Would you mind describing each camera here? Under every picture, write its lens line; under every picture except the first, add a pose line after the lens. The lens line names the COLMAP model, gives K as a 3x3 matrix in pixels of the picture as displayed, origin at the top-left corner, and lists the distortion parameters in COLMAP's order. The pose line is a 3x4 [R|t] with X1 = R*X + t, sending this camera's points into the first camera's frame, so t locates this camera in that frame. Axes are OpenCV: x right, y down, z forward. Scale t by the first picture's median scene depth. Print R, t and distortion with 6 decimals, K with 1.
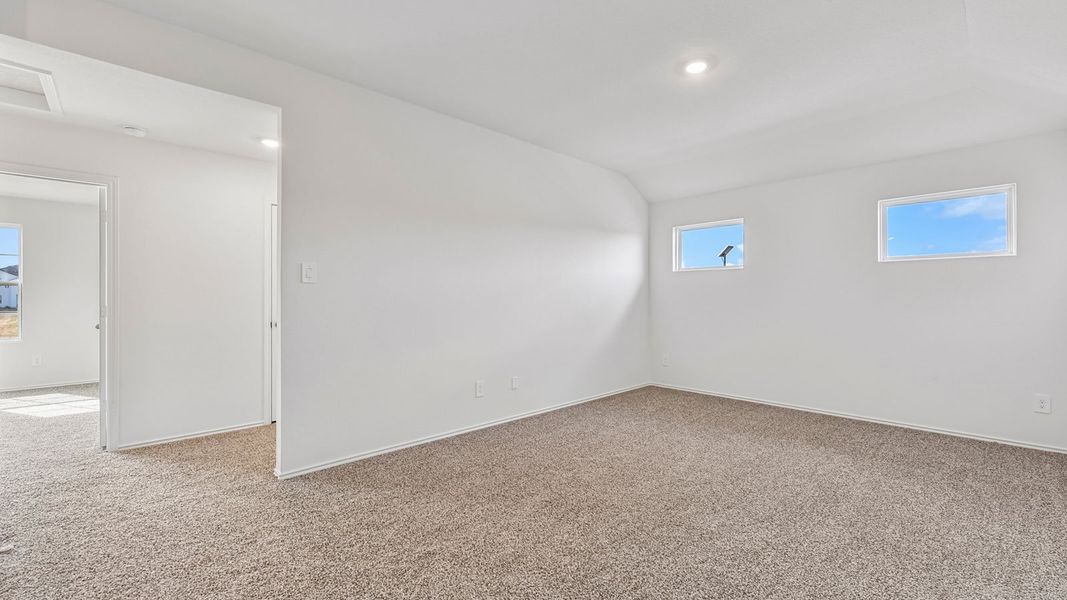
lens RADIAL K [[427.1, 0, 533.5], [0, 427.1, 300.0], [0, 0, 1]] dist [-0.001193, -0.000139]
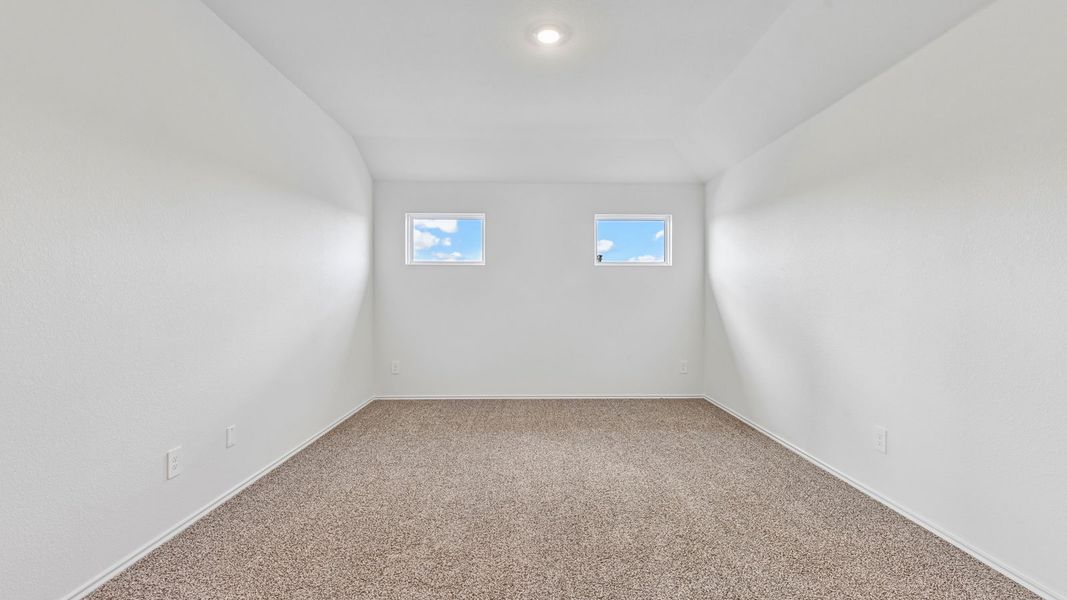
lens RADIAL K [[449.3, 0, 533.5], [0, 449.3, 300.0], [0, 0, 1]] dist [0.001296, 0.000099]
pose [[0.659043, -0.006507, 0.752077, -0.194735], [0.002332, 0.999975, 0.006608, -0.000839], [-0.752101, -0.002601, 0.659042, 0.215641]]
